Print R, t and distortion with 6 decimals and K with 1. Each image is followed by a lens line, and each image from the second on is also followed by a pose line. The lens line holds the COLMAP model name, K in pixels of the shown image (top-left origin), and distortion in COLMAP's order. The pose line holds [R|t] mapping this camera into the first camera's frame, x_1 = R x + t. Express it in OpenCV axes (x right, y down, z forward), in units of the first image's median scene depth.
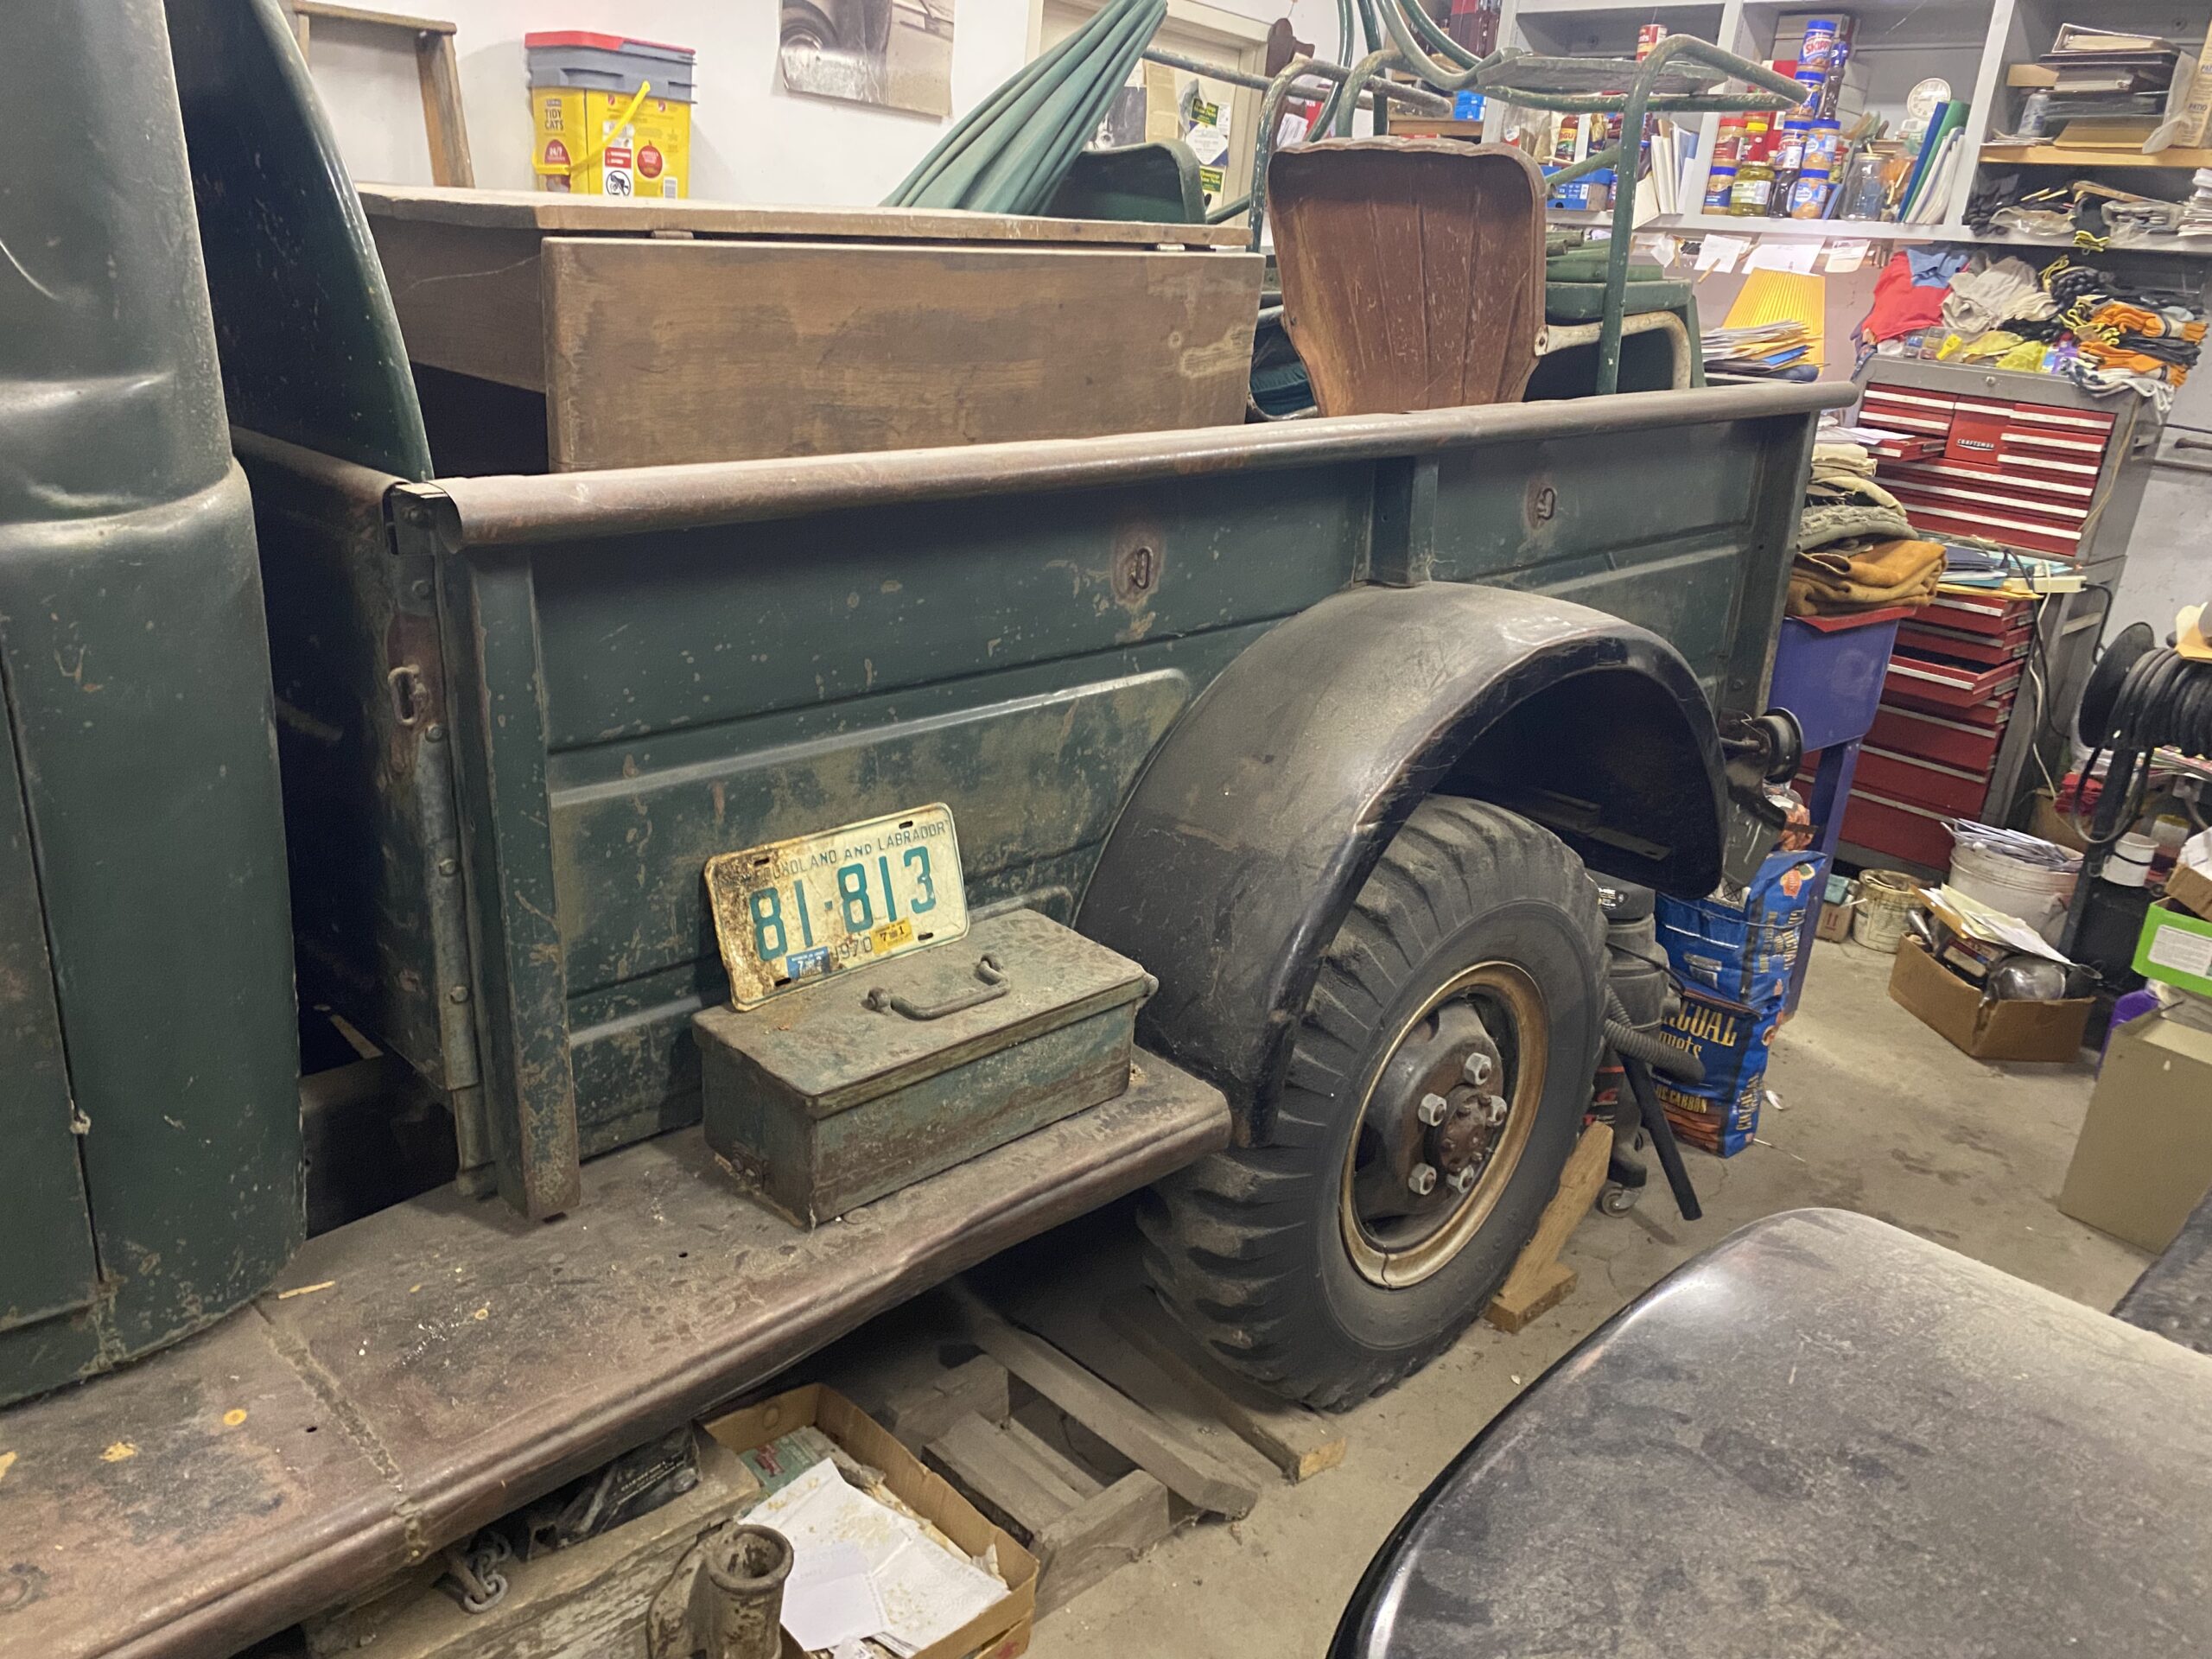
lens RADIAL K [[1635.0, 0, 1155.4], [0, 1635.0, 851.1], [0, 0, 1]] dist [0.080455, -0.107497]
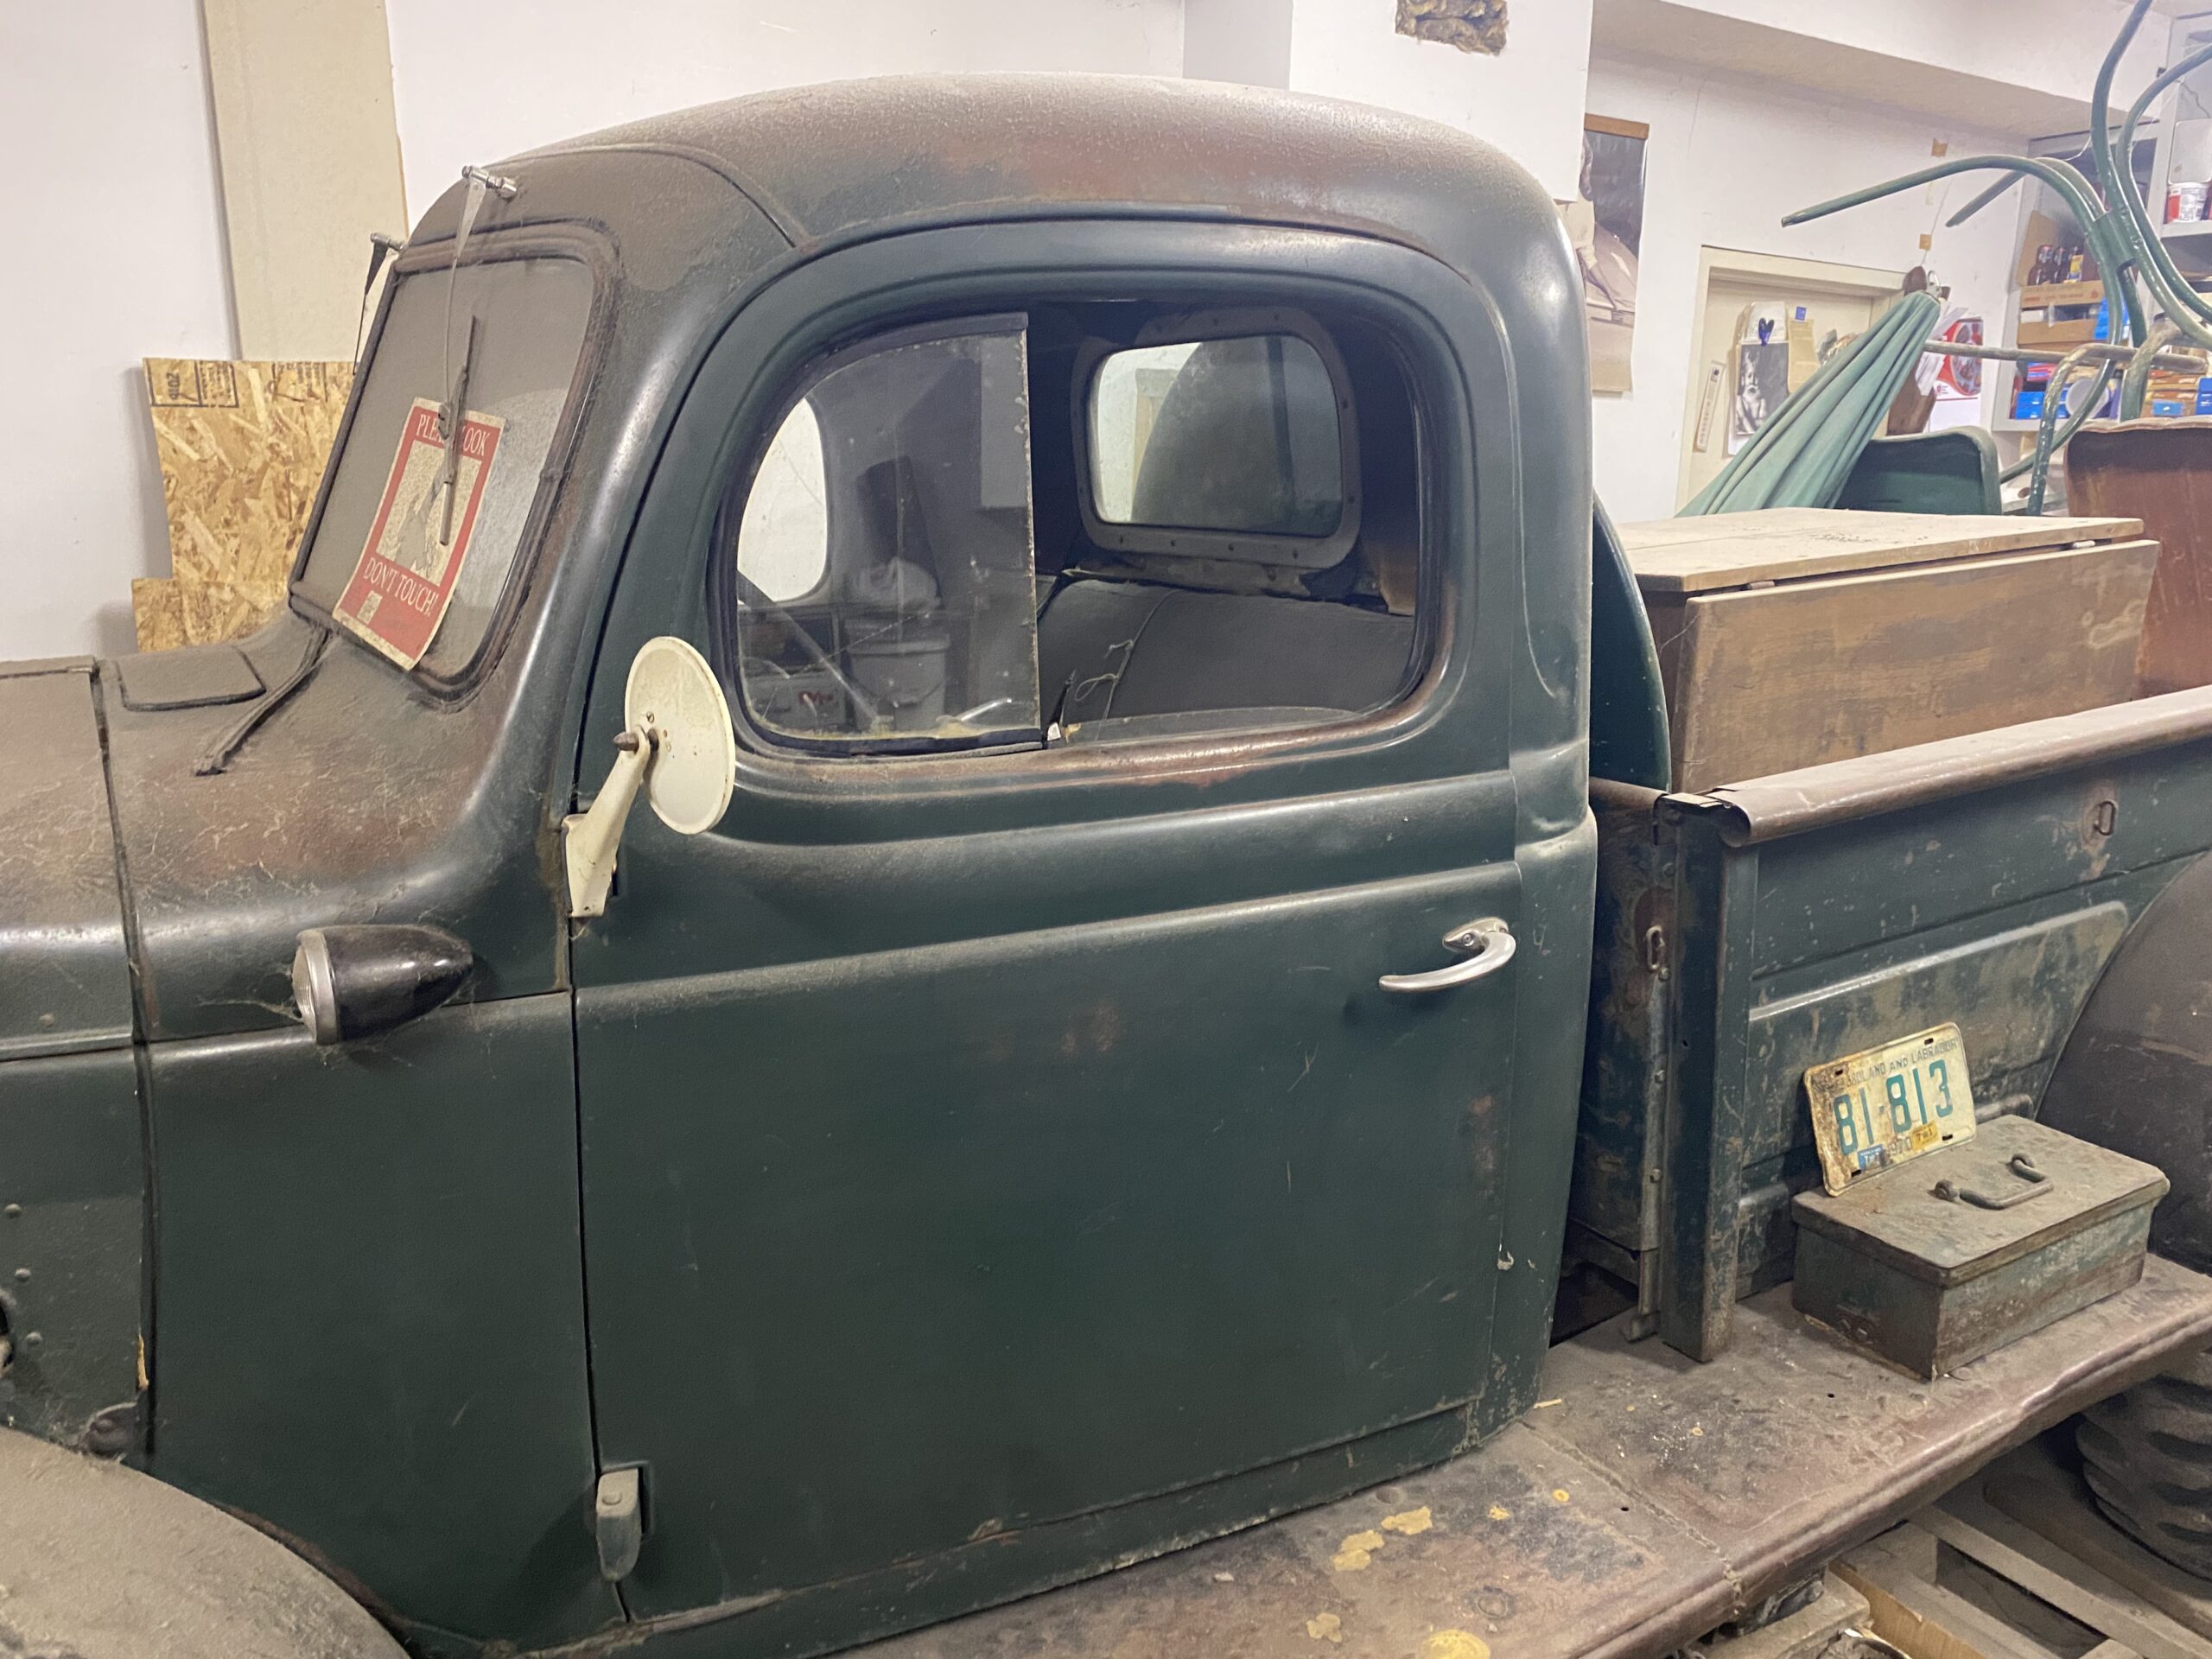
lens RADIAL K [[1709.8, 0, 1111.1], [0, 1709.8, 821.6], [0, 0, 1]] dist [0.022720, -0.019356]
pose [[0.971407, -0.023486, -0.236256, -0.450987], [-0.006599, 0.992040, -0.125753, -0.014414], [0.237328, 0.123716, 0.963519, -0.378015]]
